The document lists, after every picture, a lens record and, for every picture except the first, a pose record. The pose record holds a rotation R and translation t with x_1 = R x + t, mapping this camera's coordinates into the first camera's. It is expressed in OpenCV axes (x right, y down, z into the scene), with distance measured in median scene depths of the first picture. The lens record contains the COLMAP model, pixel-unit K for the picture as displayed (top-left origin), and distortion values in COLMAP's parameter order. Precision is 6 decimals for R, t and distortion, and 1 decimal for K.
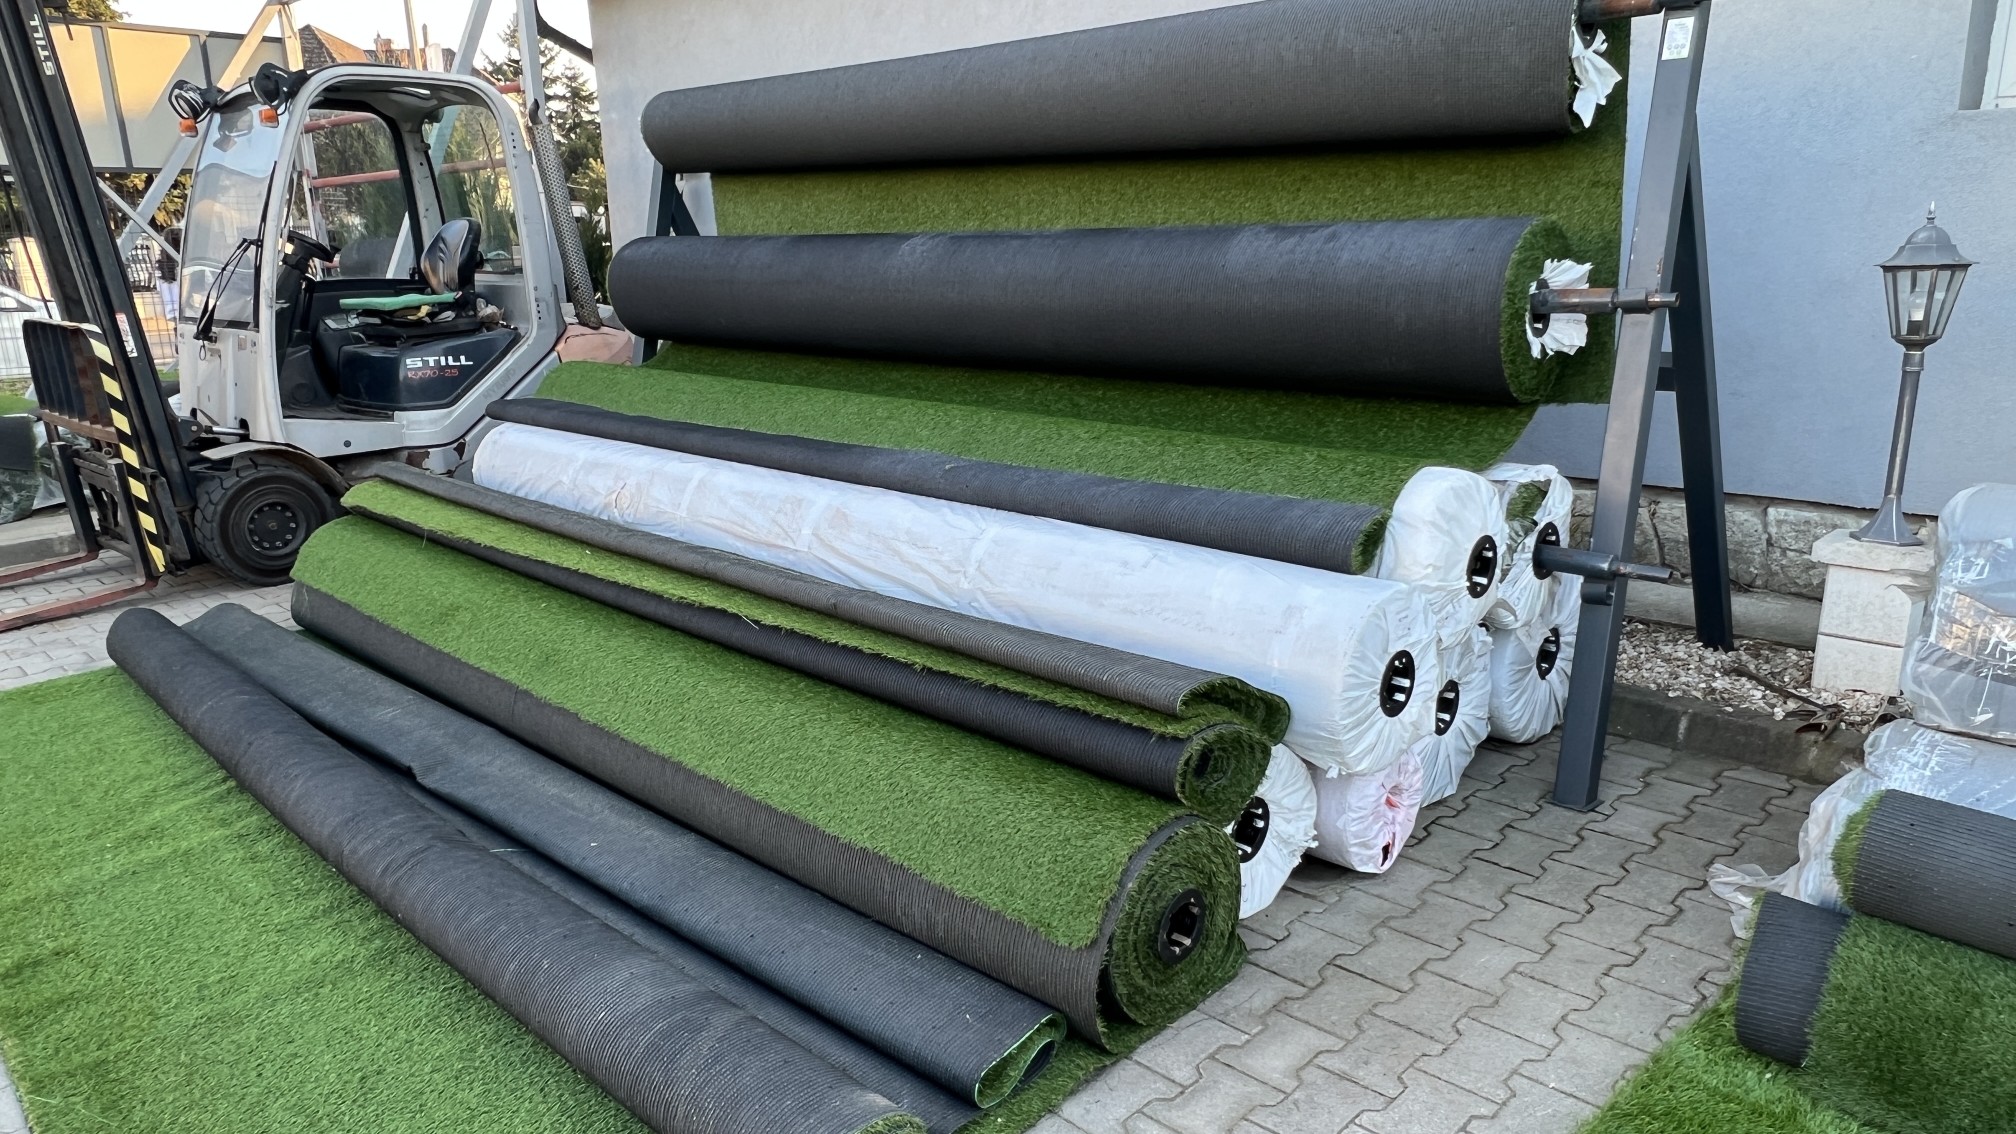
lens RADIAL K [[1326.8, 0, 1008.0], [0, 1326.8, 567.0], [0, 0, 1]] dist [0.003234, 0.002379]
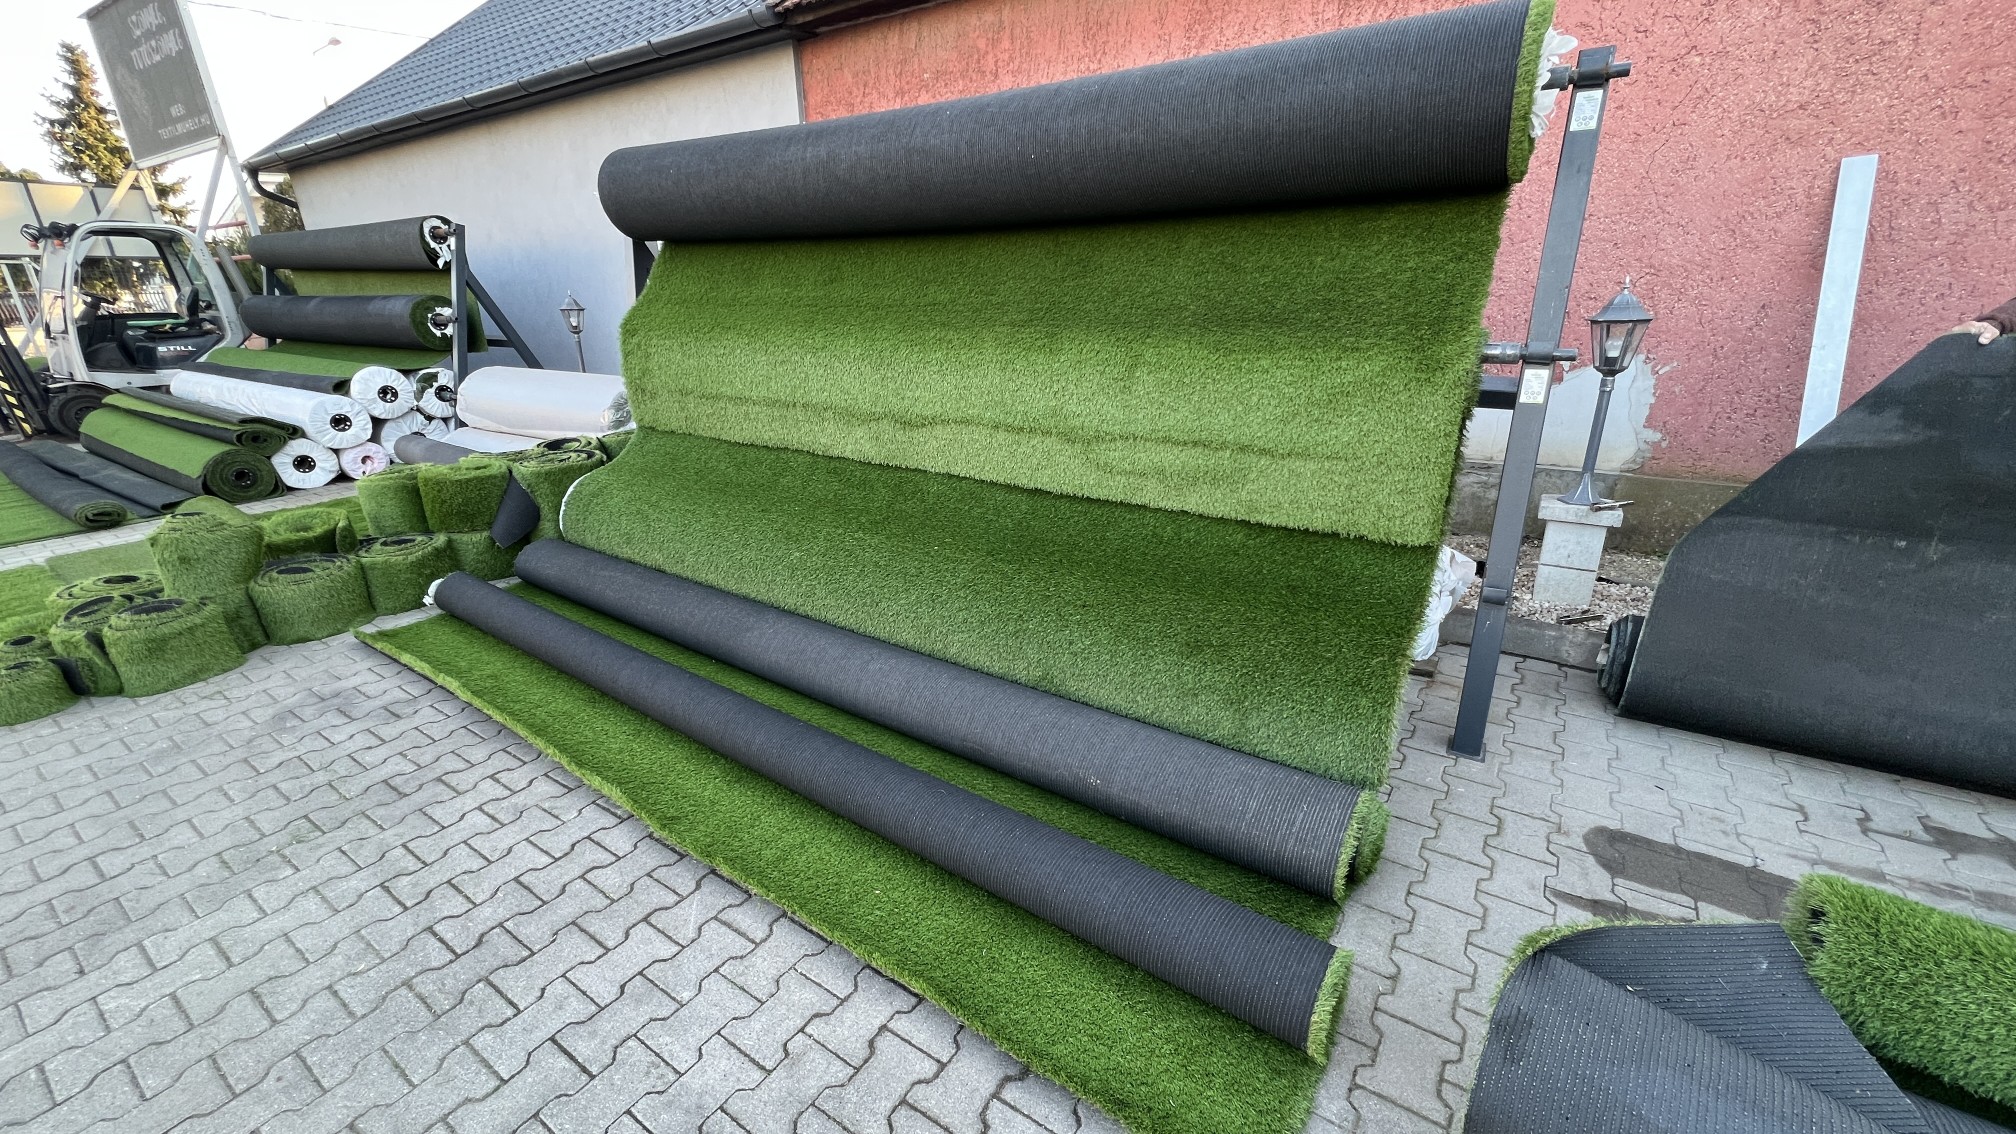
lens RADIAL K [[815.6, 0, 1008.0], [0, 815.6, 567.0], [0, 0, 1]] dist [-0.000643, -0.000335]
pose [[0.983557, -0.048795, 0.173881, 0.786931], [0.034532, 0.995856, 0.084131, 0.167495], [-0.177265, -0.076744, 0.981166, -0.740384]]
